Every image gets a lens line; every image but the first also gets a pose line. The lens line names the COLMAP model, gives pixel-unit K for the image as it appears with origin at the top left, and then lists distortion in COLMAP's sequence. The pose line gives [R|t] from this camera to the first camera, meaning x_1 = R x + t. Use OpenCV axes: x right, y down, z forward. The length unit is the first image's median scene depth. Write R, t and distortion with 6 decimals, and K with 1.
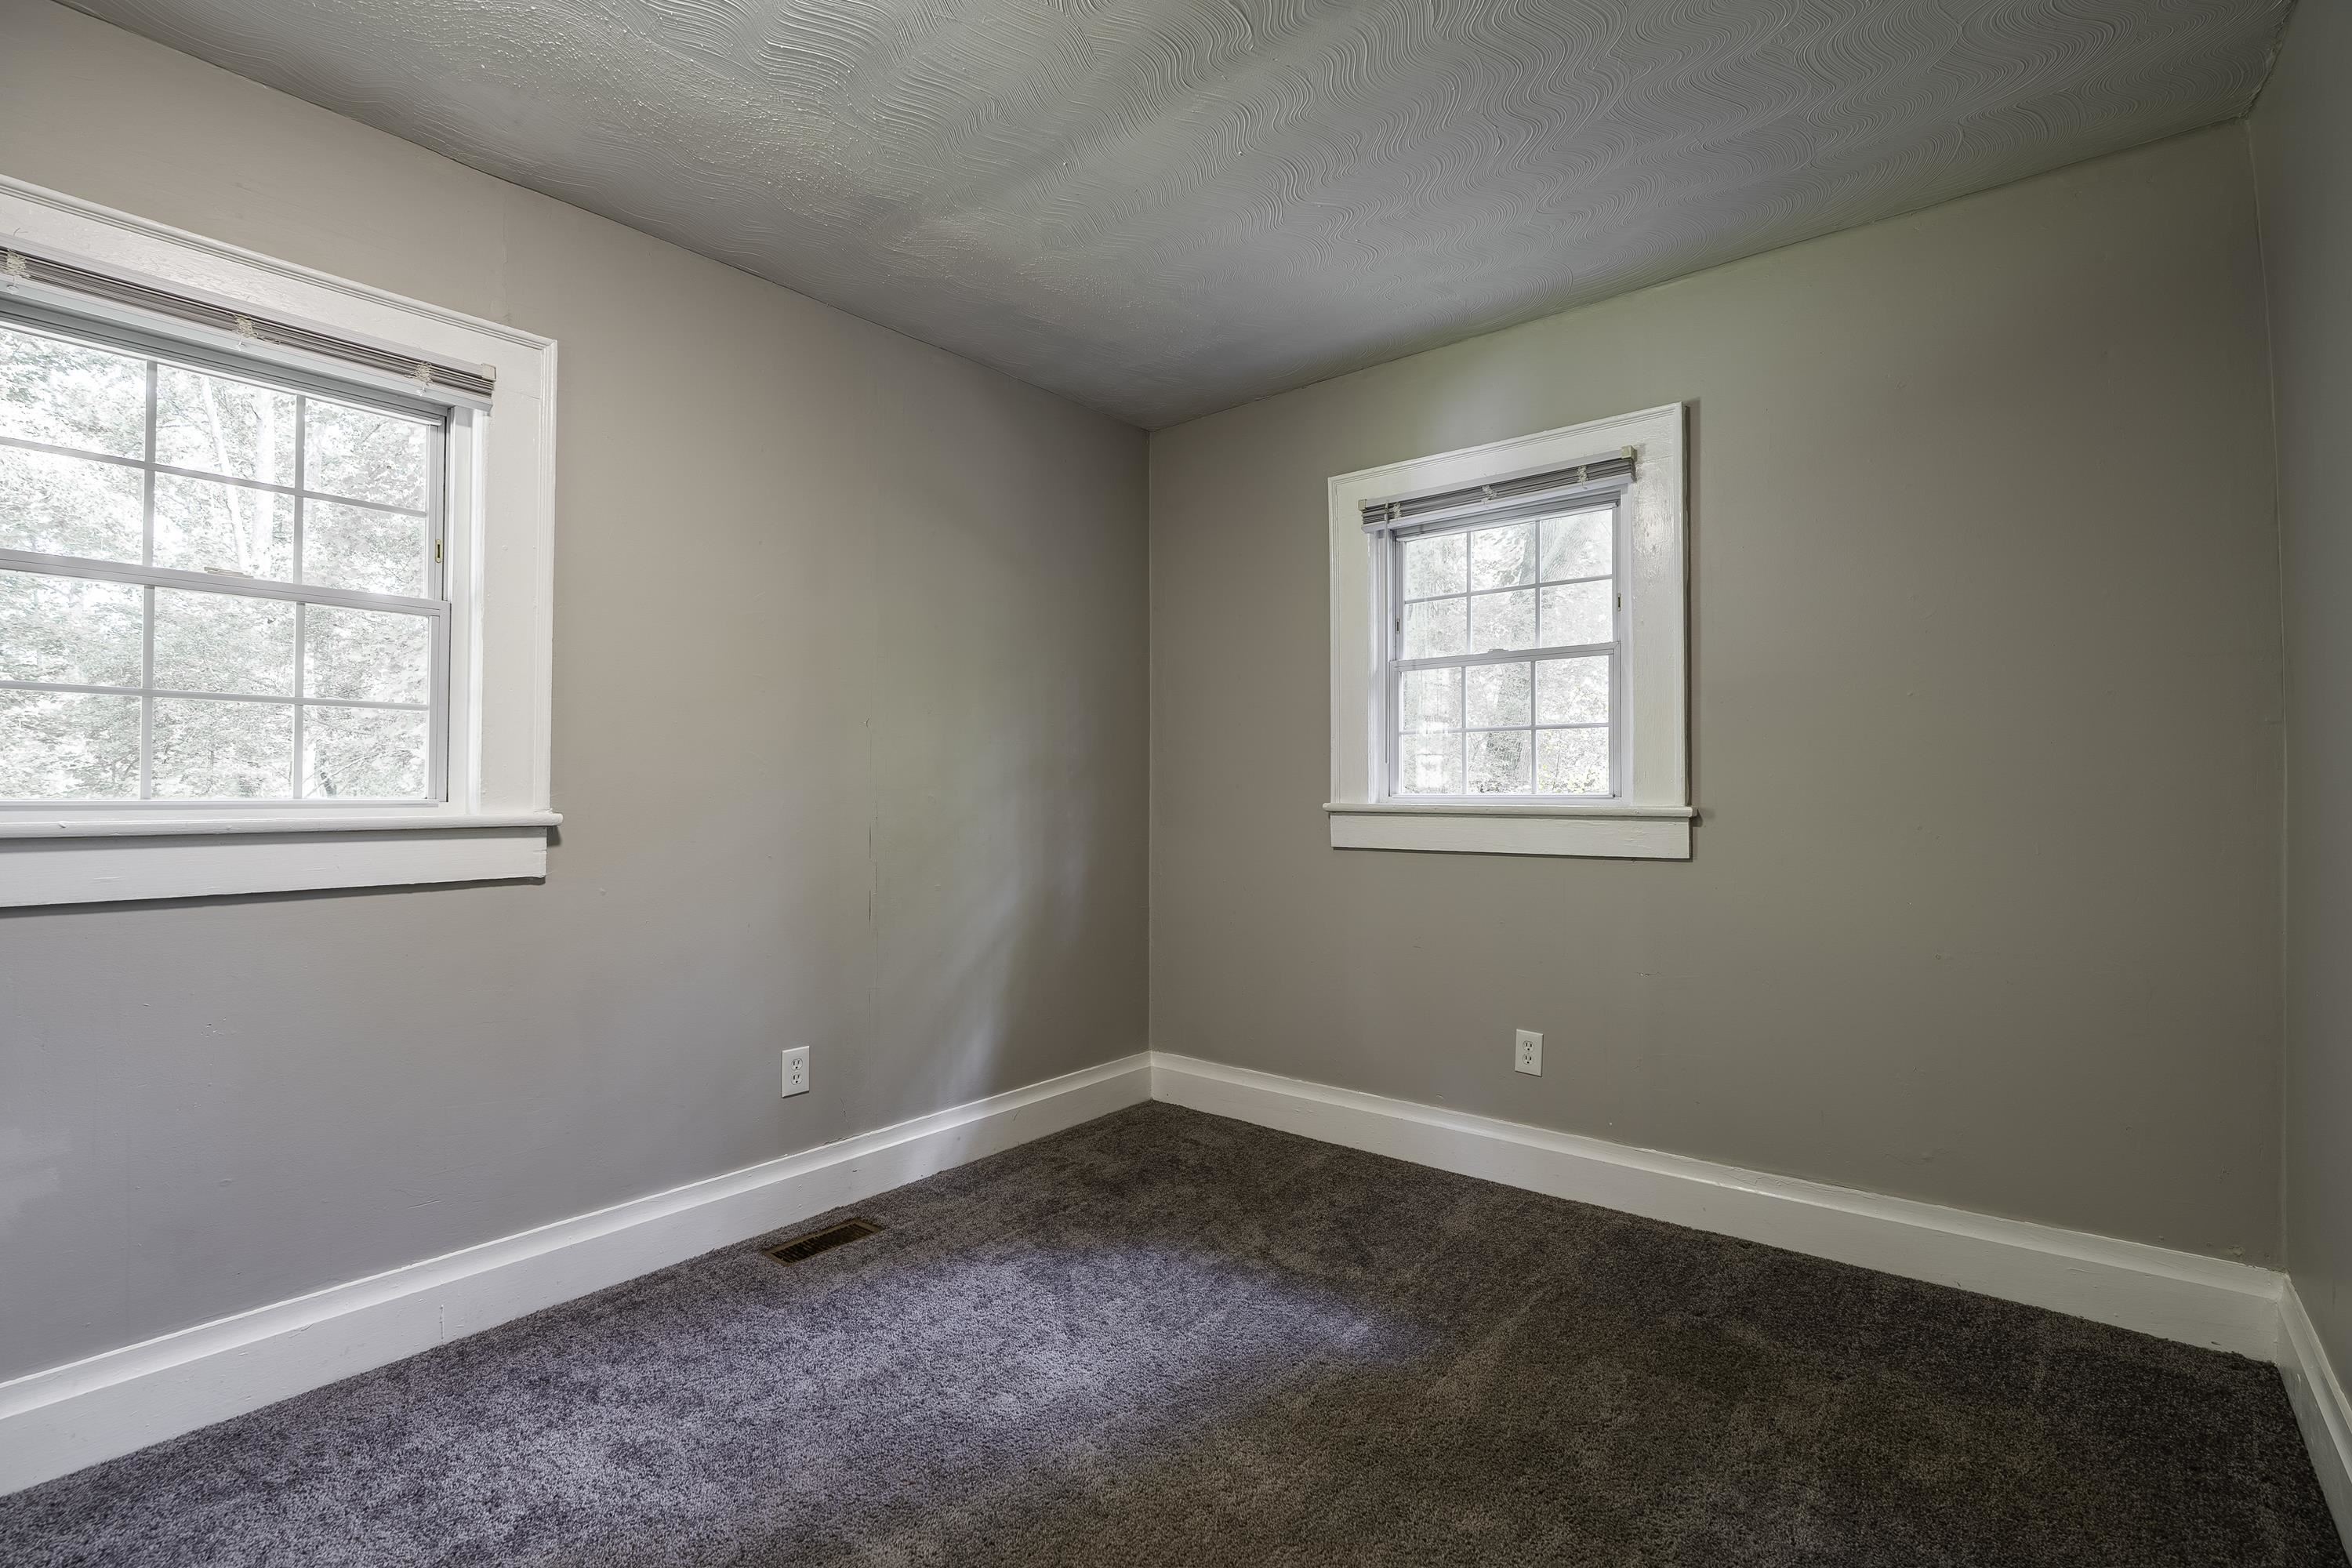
lens RADIAL K [[1064.2, 0, 1176.0], [0, 1064.2, 784.0], [0, 0, 1]] dist [-0.002698, 0.000256]
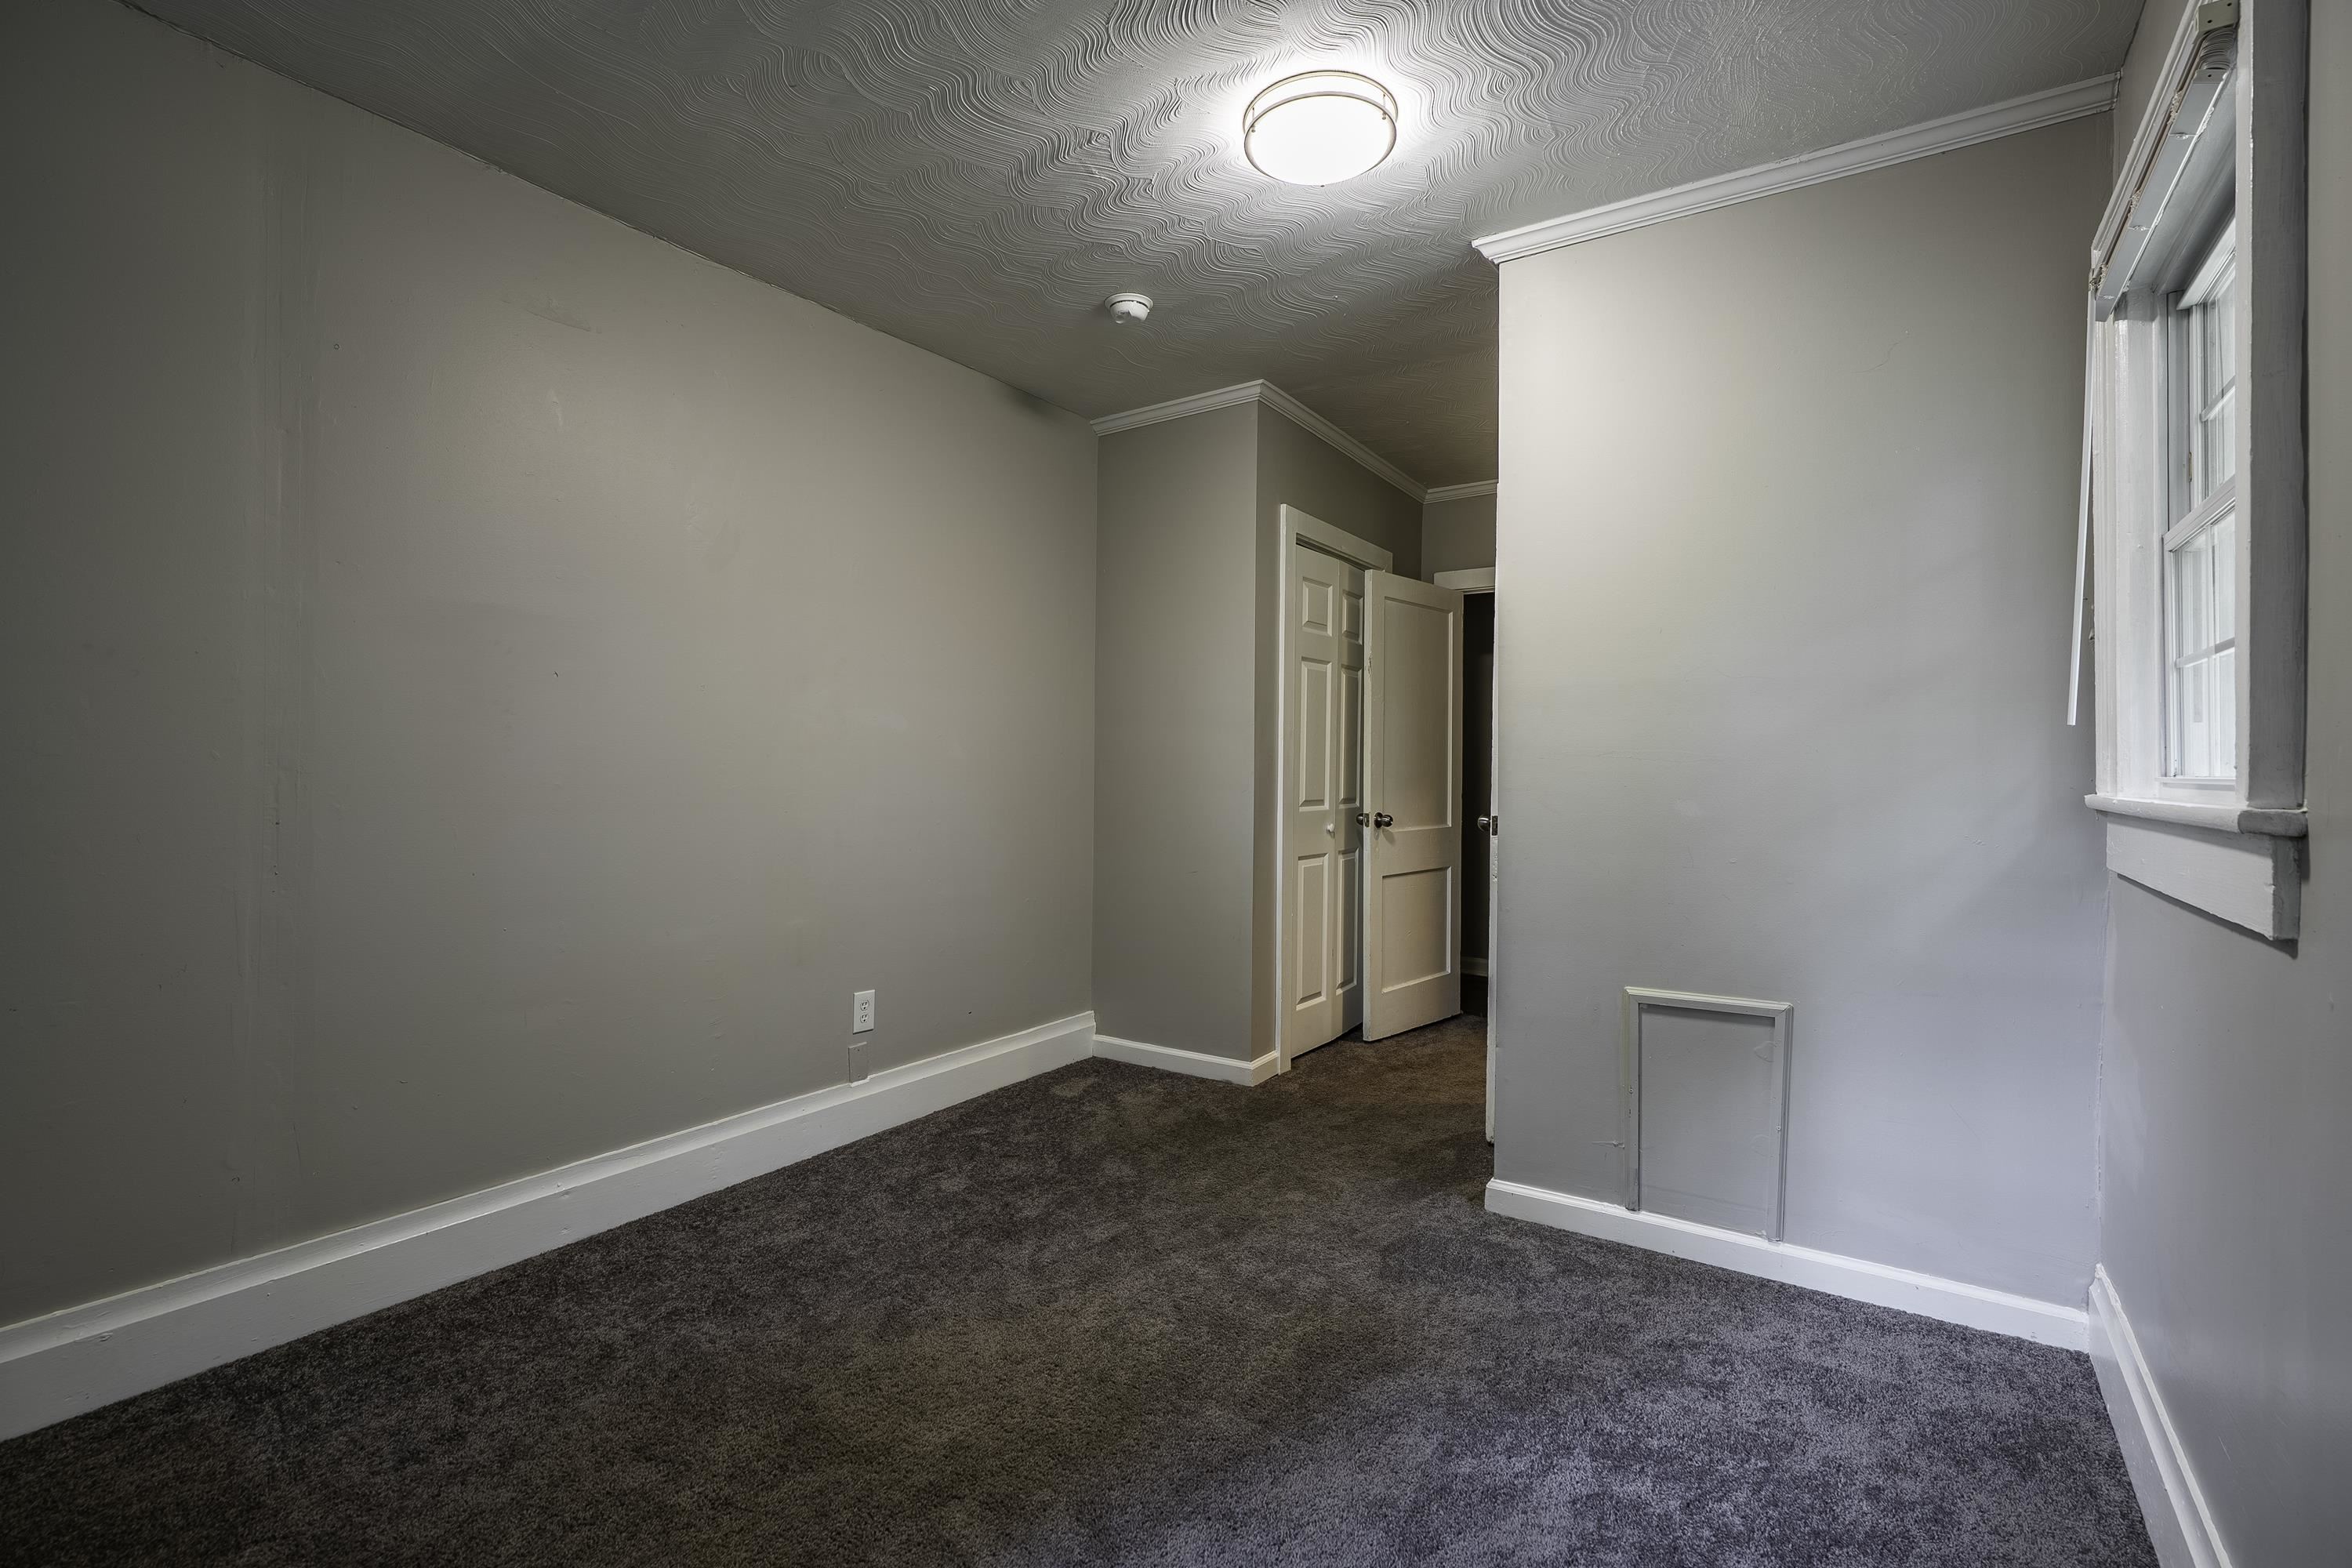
lens RADIAL K [[1044.3, 0, 1176.0], [0, 1044.3, 784.0], [0, 0, 1]] dist [-0.001341, 0.000988]
pose [[-0.996819, -0.007075, -0.079390, -0.058373], [-0.007215, 0.999973, 0.001481, 0.020274], [0.079377, 0.002049, -0.996843, 1.390097]]
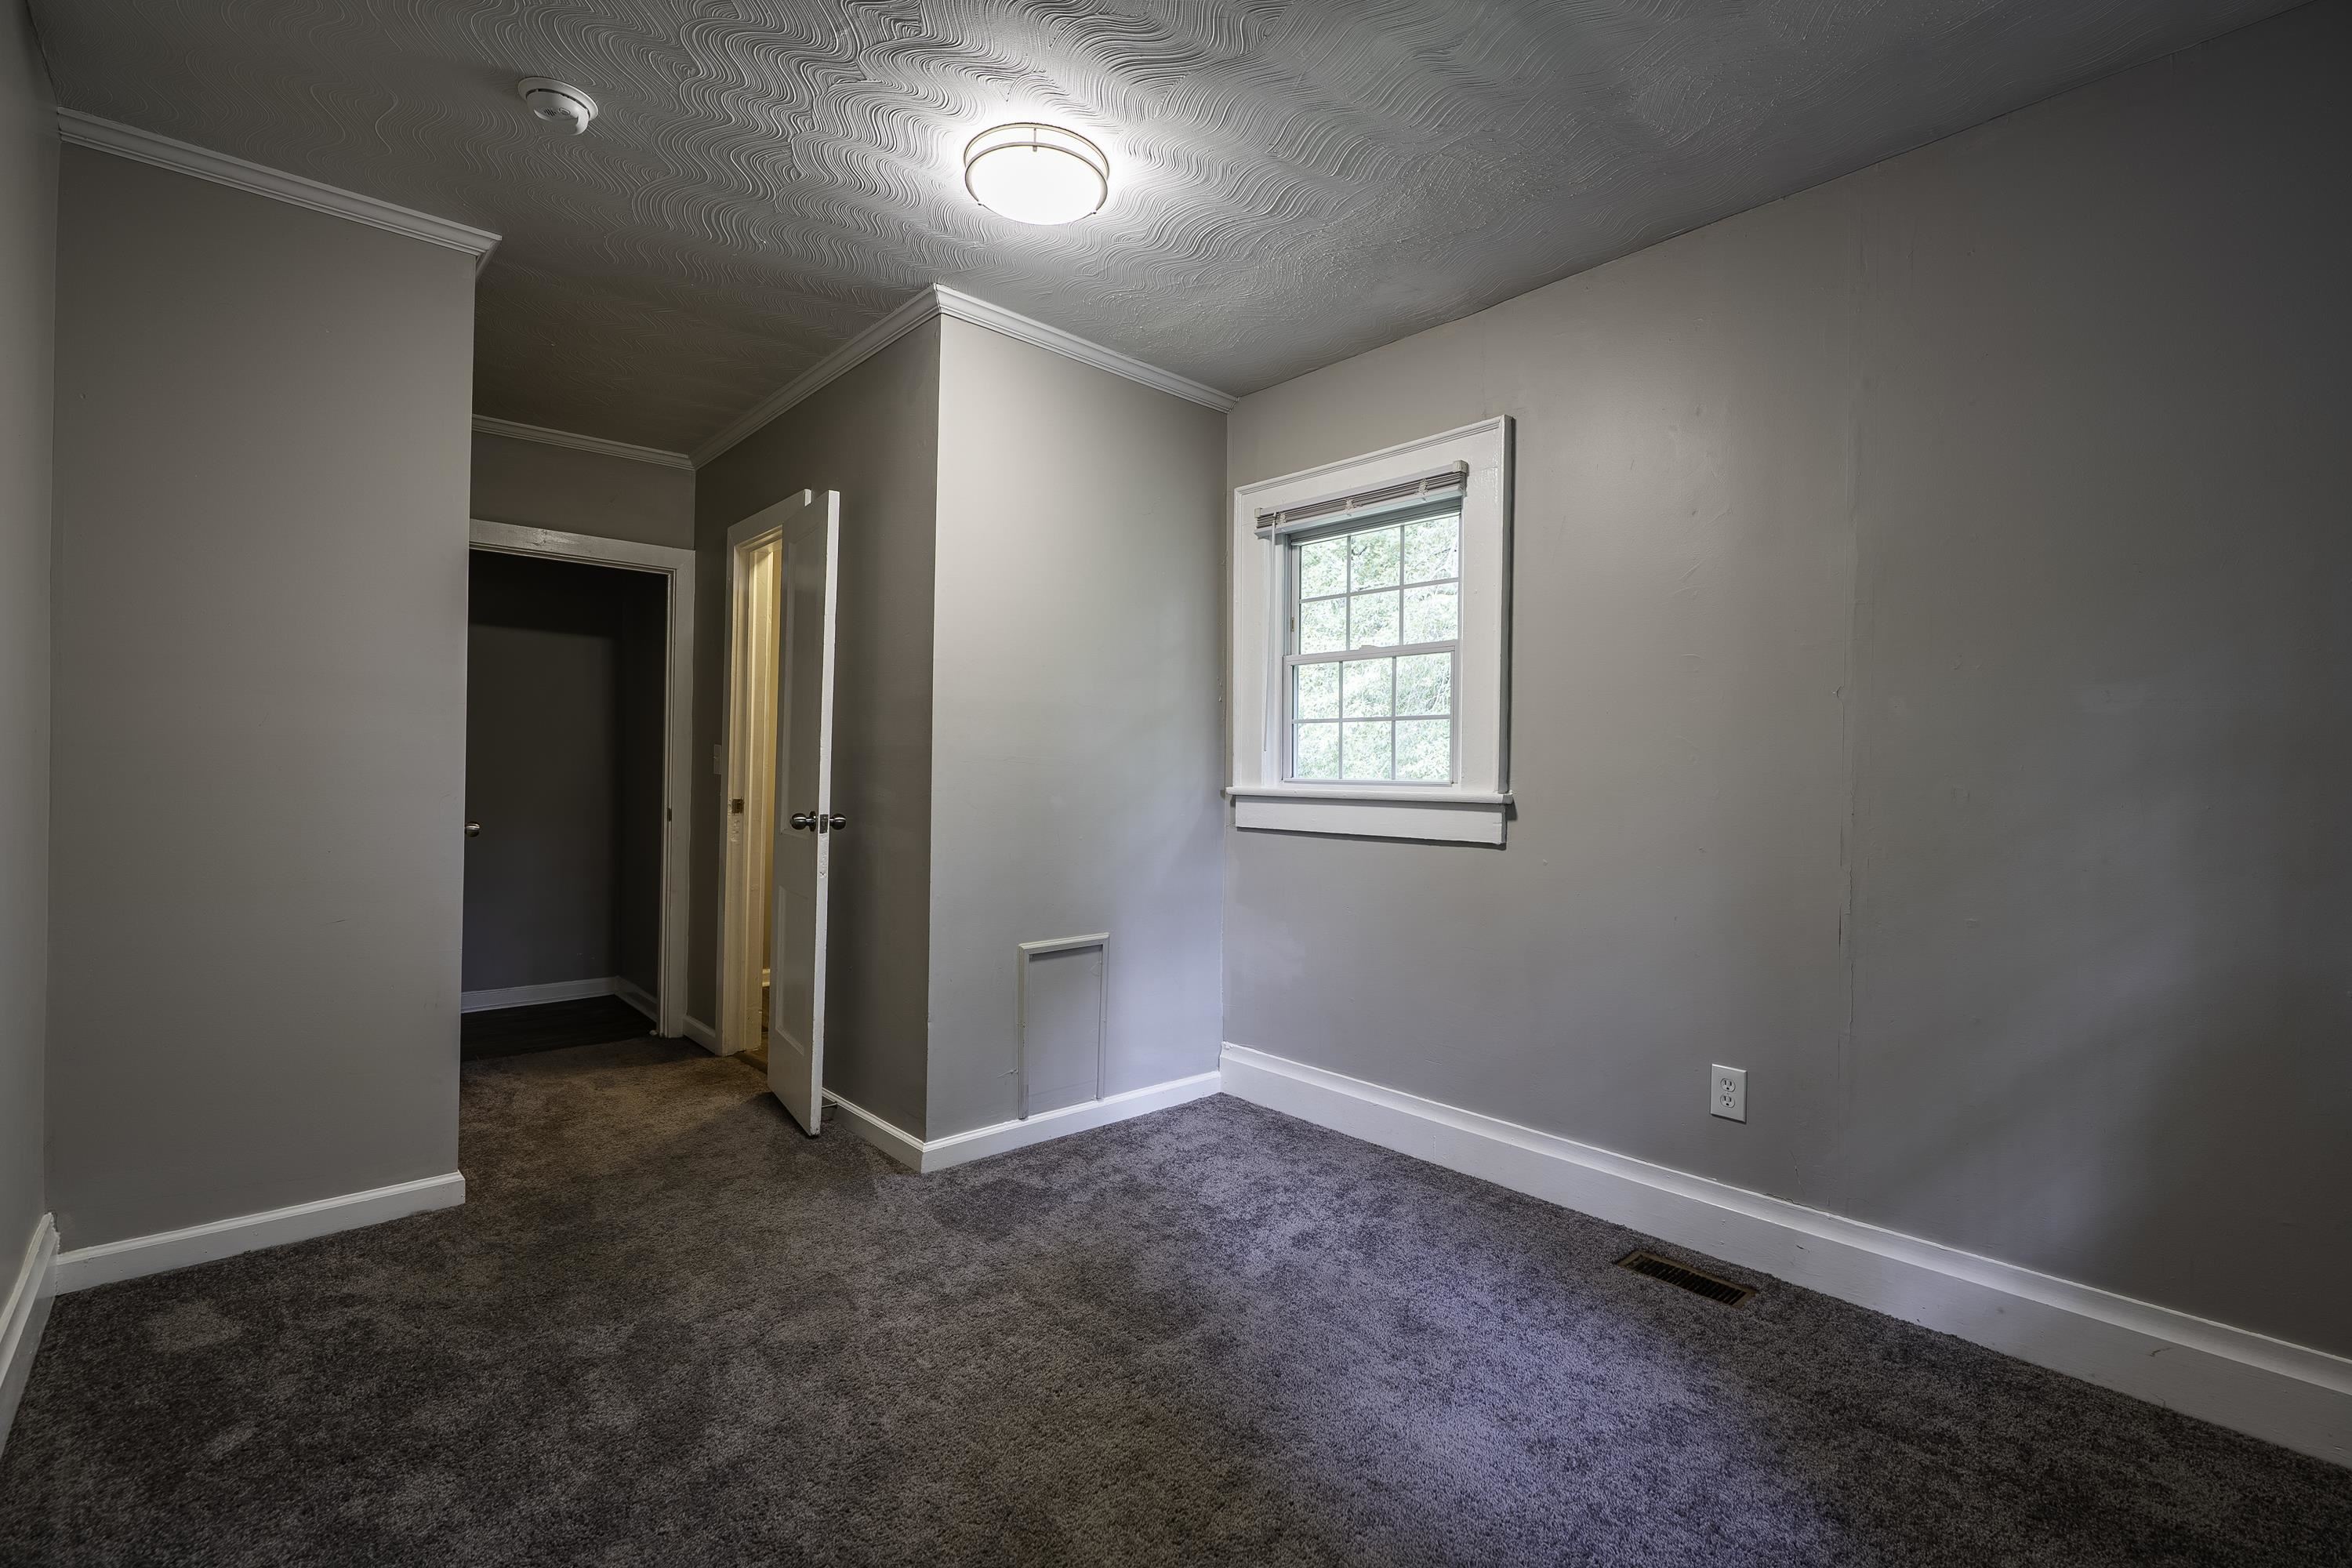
lens RADIAL K [[1058.5, 0, 1176.0], [0, 1058.5, 784.0], [0, 0, 1]] dist [-0.000282, -0.000342]
pose [[-0.162158, 0.008149, -0.986731, 0.688136], [-0.005425, 0.999943, 0.009150, 0.006443], [0.986750, 0.006837, -0.162104, 0.795536]]
